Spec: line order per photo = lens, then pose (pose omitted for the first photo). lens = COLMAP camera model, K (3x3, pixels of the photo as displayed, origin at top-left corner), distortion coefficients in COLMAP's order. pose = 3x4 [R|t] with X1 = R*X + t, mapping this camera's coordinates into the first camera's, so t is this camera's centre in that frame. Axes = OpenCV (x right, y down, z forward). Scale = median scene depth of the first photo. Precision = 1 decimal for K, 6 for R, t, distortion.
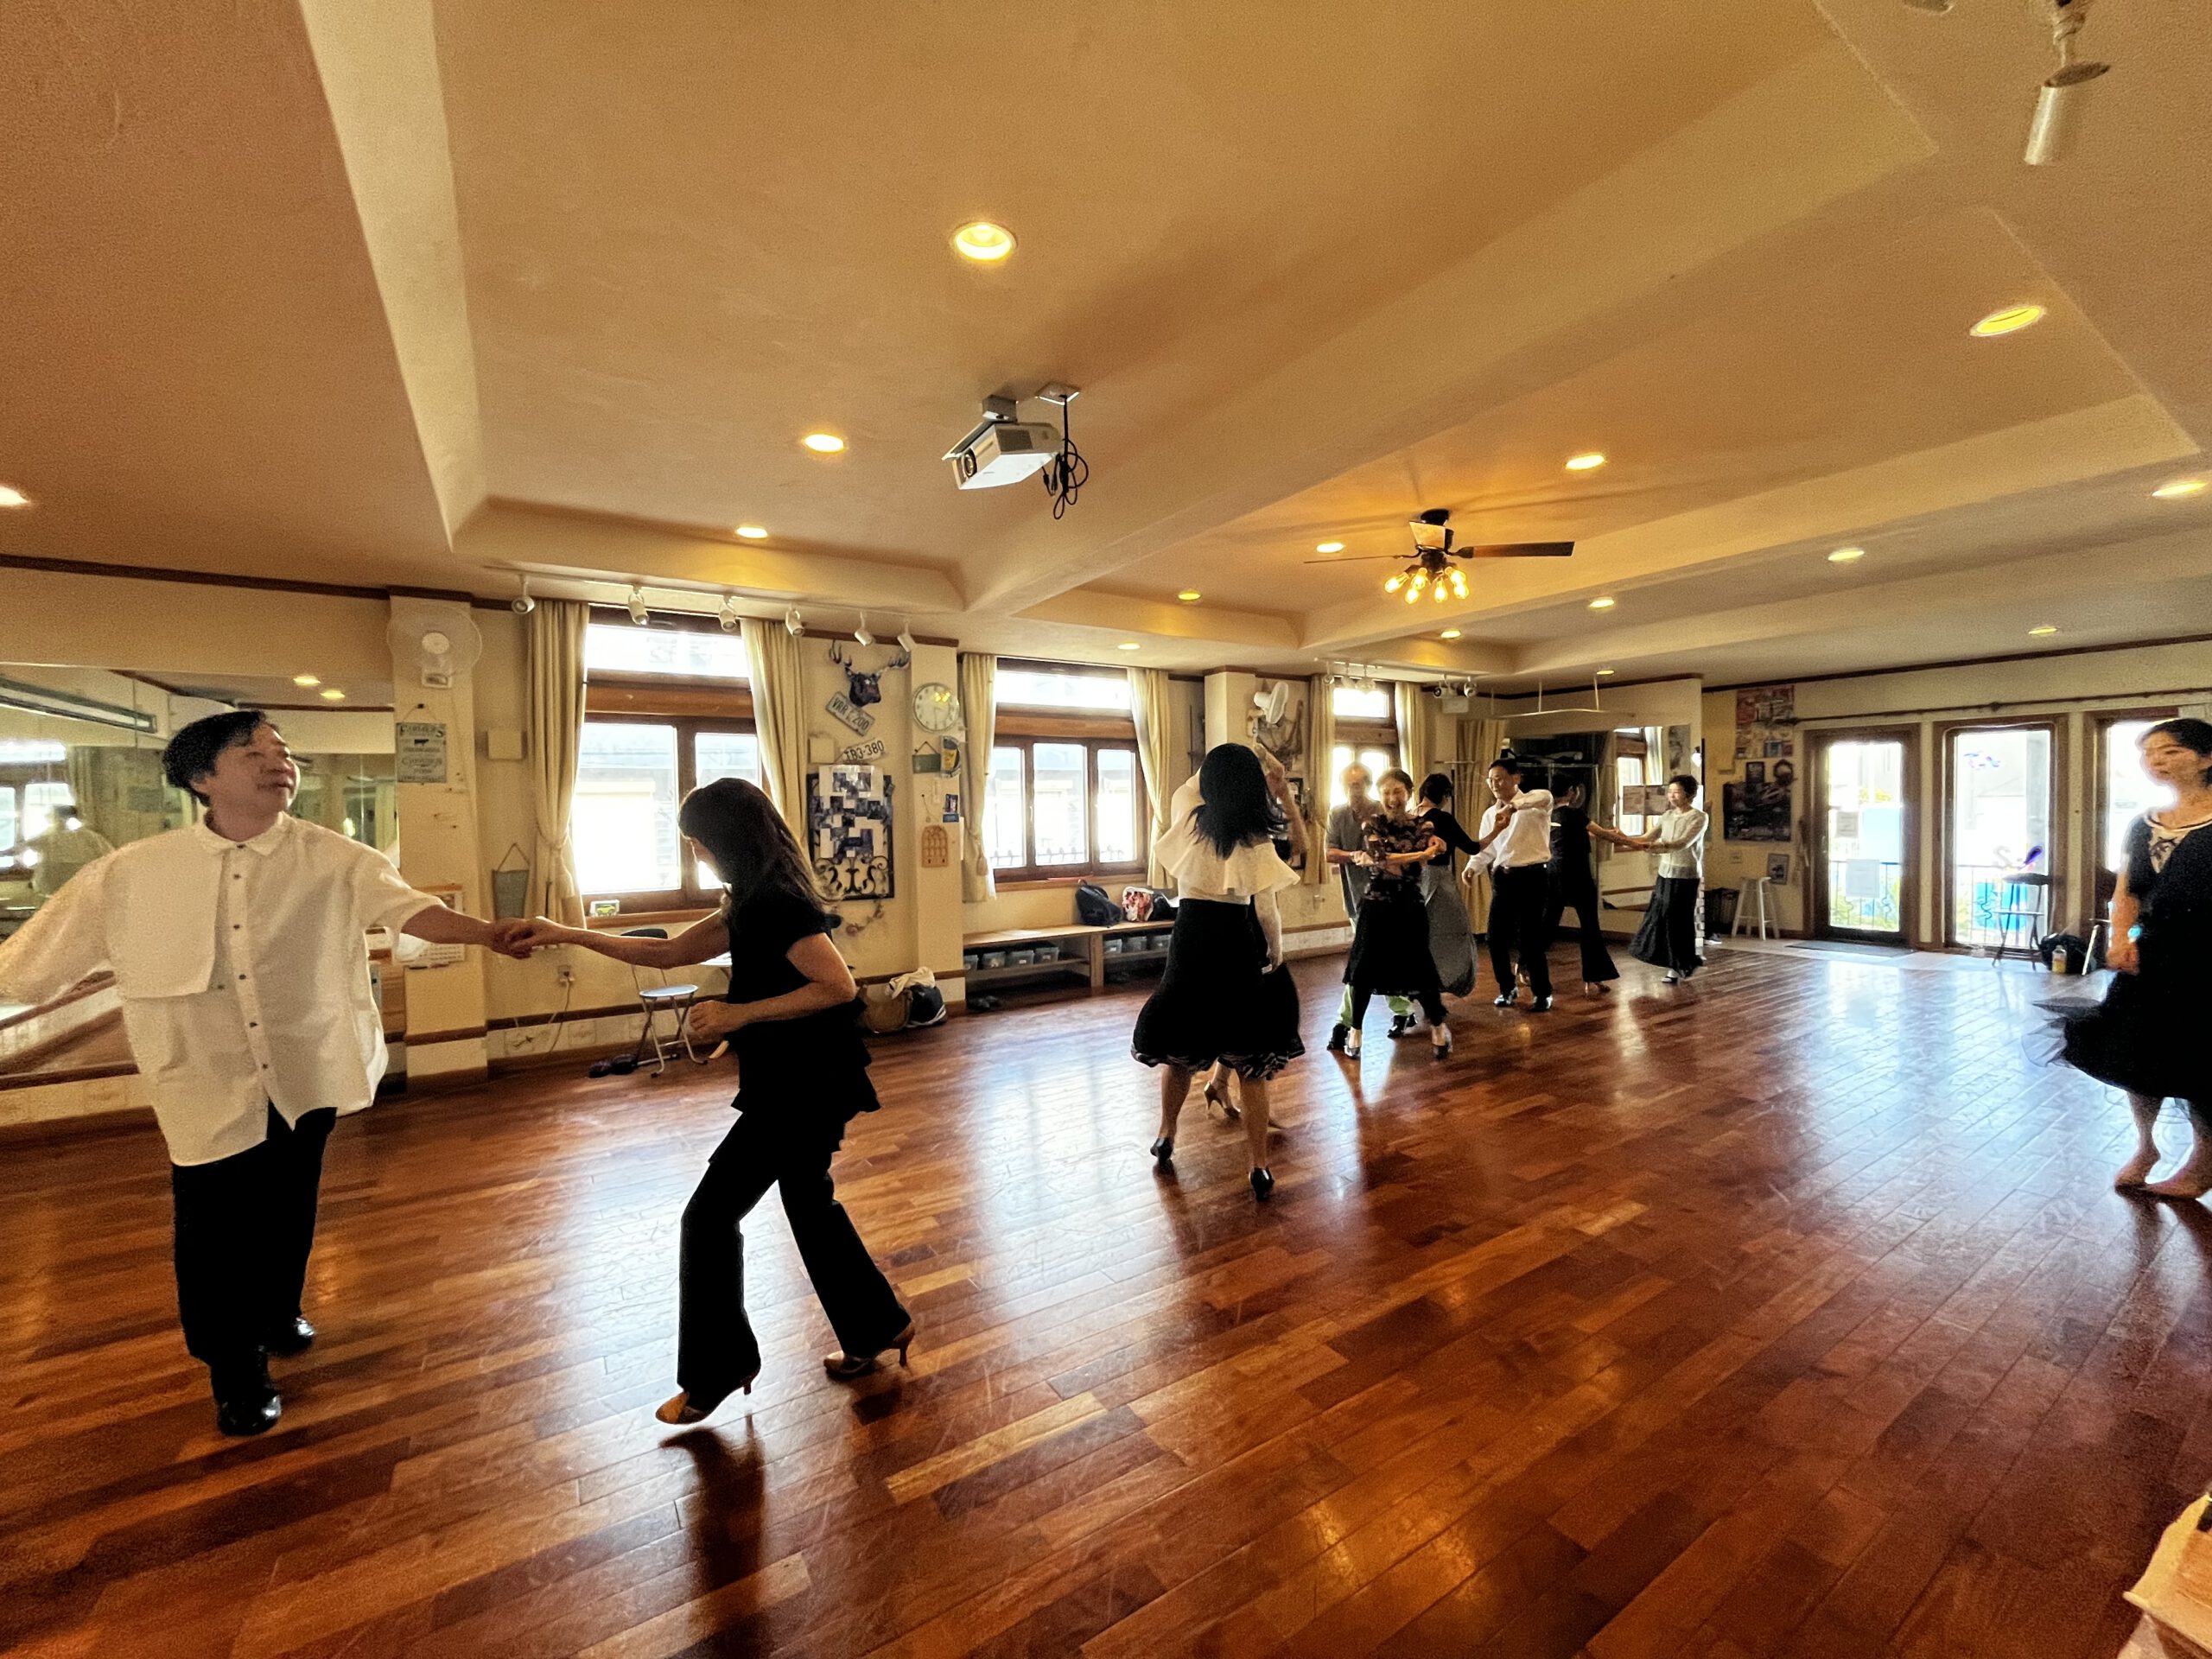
lens RADIAL K [[887.1, 0, 1095.3], [0, 887.1, 829.7], [0, 0, 1]] dist [-0.001807, -0.000037]
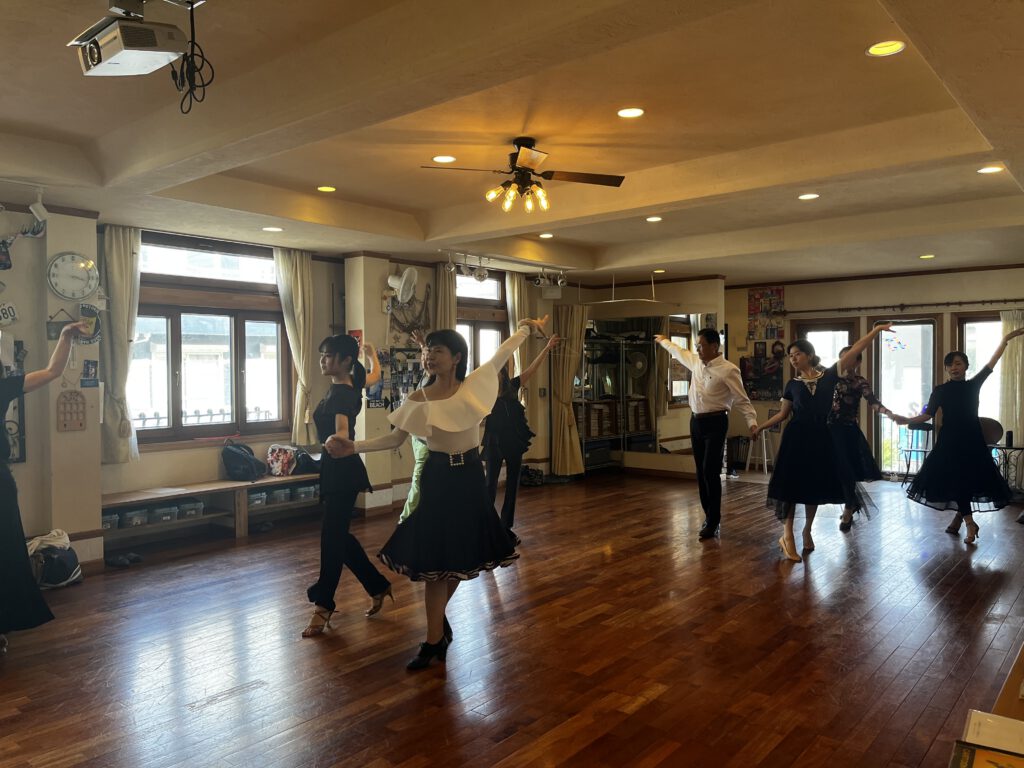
lens RADIAL K [[770.1, 0, 509.9], [0, 770.1, 377.0], [0, 0, 1]] dist [0.069483, -0.092258]
pose [[0.952777, 0.005788, 0.303615, 0.031528], [-0.001770, 0.999907, -0.013507, -0.009823], [-0.303665, 0.012332, 0.952699, -0.017972]]
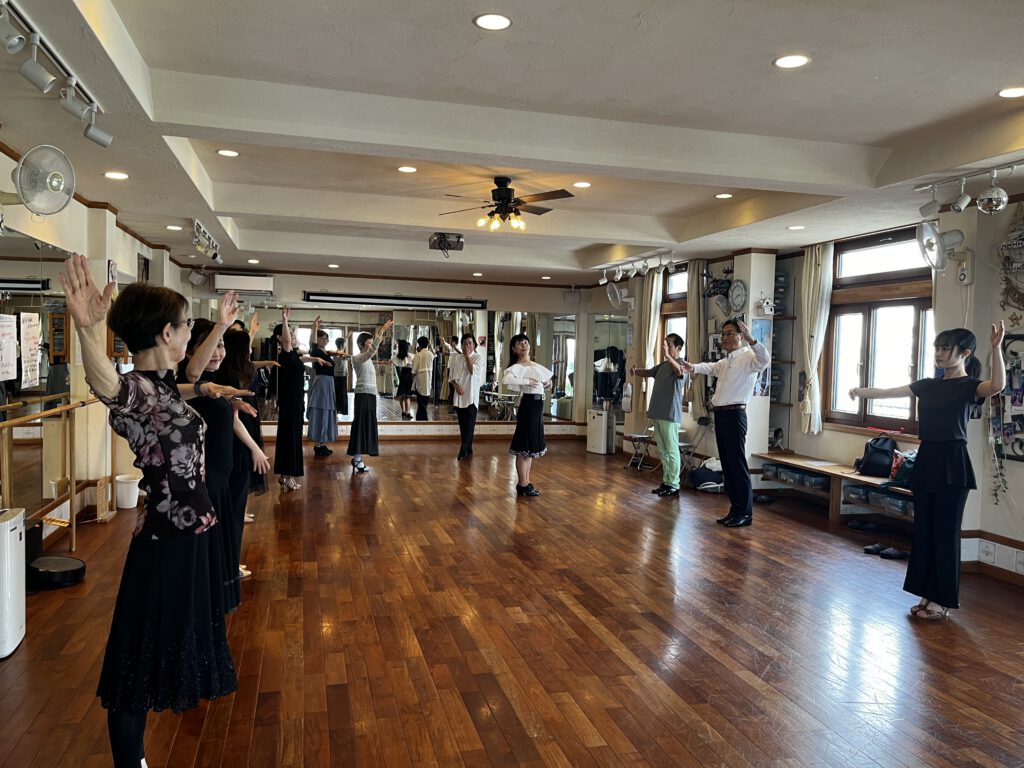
lens RADIAL K [[770.1, 0, 509.9], [0, 770.1, 377.0], [0, 0, 1]] dist [0.069483, -0.092258]
pose [[-0.299120, 0.038325, -0.953446, 1.269676], [-0.047111, 0.997381, 0.054871, -0.052750], [0.953052, 0.061331, -0.296531, 1.068004]]
